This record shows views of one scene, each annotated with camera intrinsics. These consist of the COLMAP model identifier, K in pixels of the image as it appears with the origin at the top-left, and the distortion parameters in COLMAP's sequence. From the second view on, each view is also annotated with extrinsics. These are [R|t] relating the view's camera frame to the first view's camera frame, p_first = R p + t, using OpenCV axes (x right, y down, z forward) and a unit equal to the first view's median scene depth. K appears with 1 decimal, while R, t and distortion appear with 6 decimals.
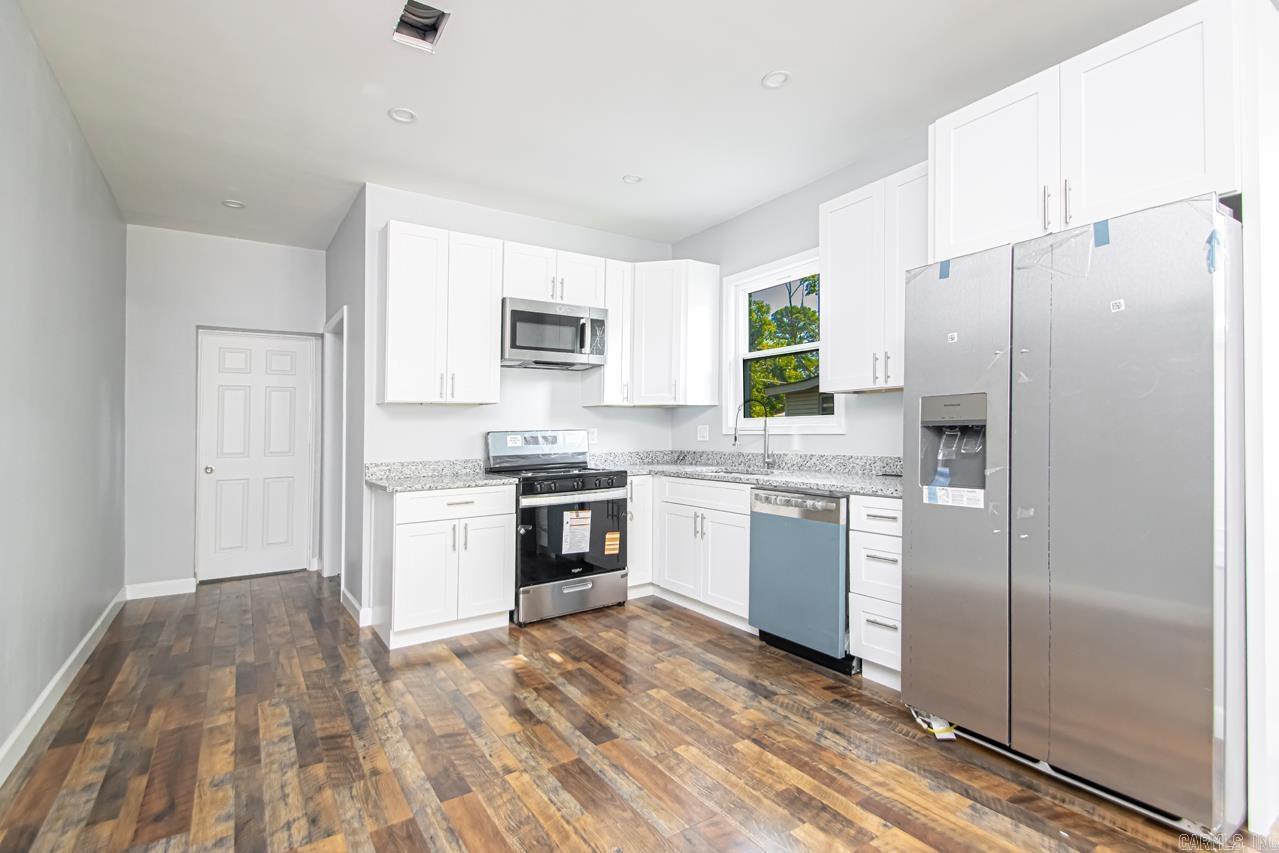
lens RADIAL K [[591.9, 0, 650.1], [0, 591.9, 418.6], [0, 0, 1]] dist [0.010051, -0.010984]
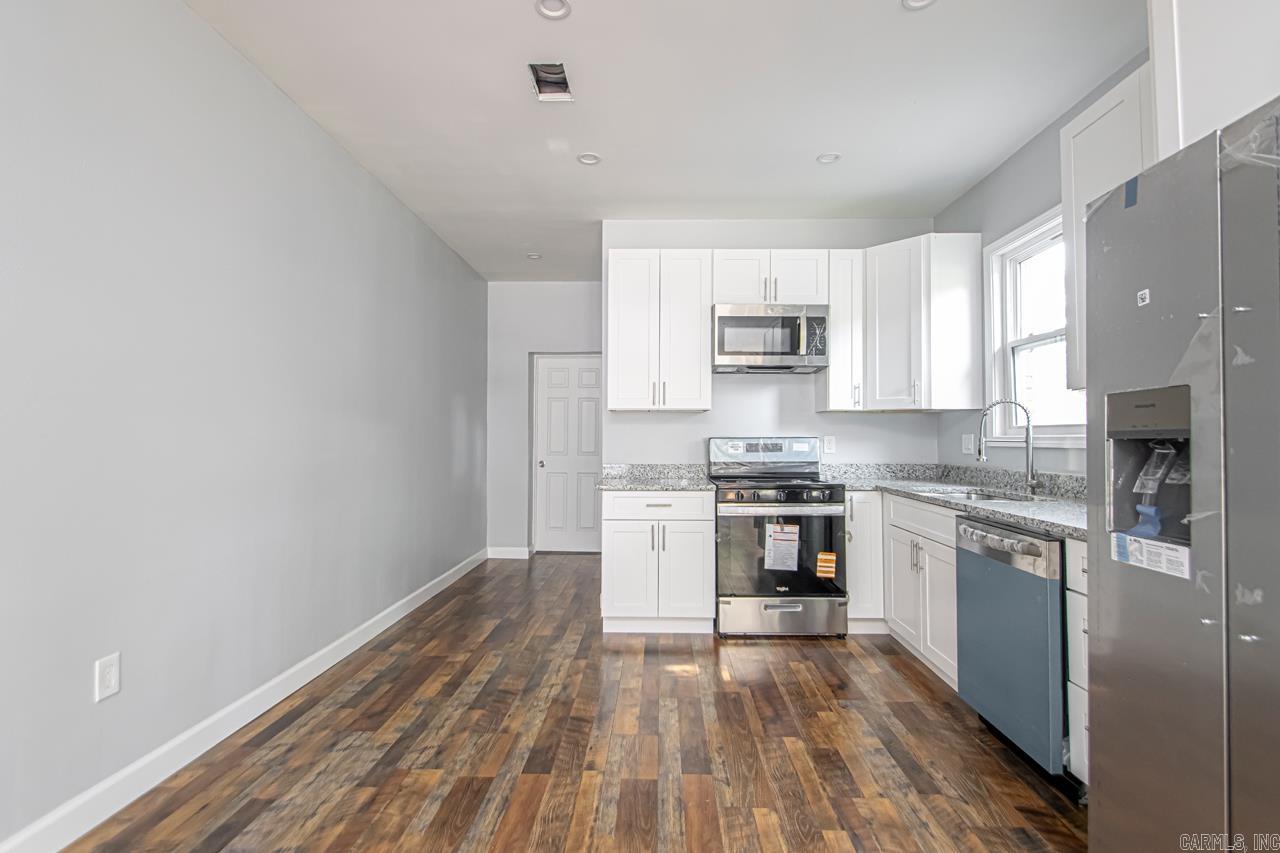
lens RADIAL K [[592.3, 0, 624.9], [0, 592.3, 404.0], [0, 0, 1]] dist [0.010051, -0.010984]
pose [[0.816416, -0.015938, -0.577245, 0.288126], [-0.004483, 0.999414, -0.033935, -0.000687], [0.577447, 0.030293, 0.815866, 0.122794]]
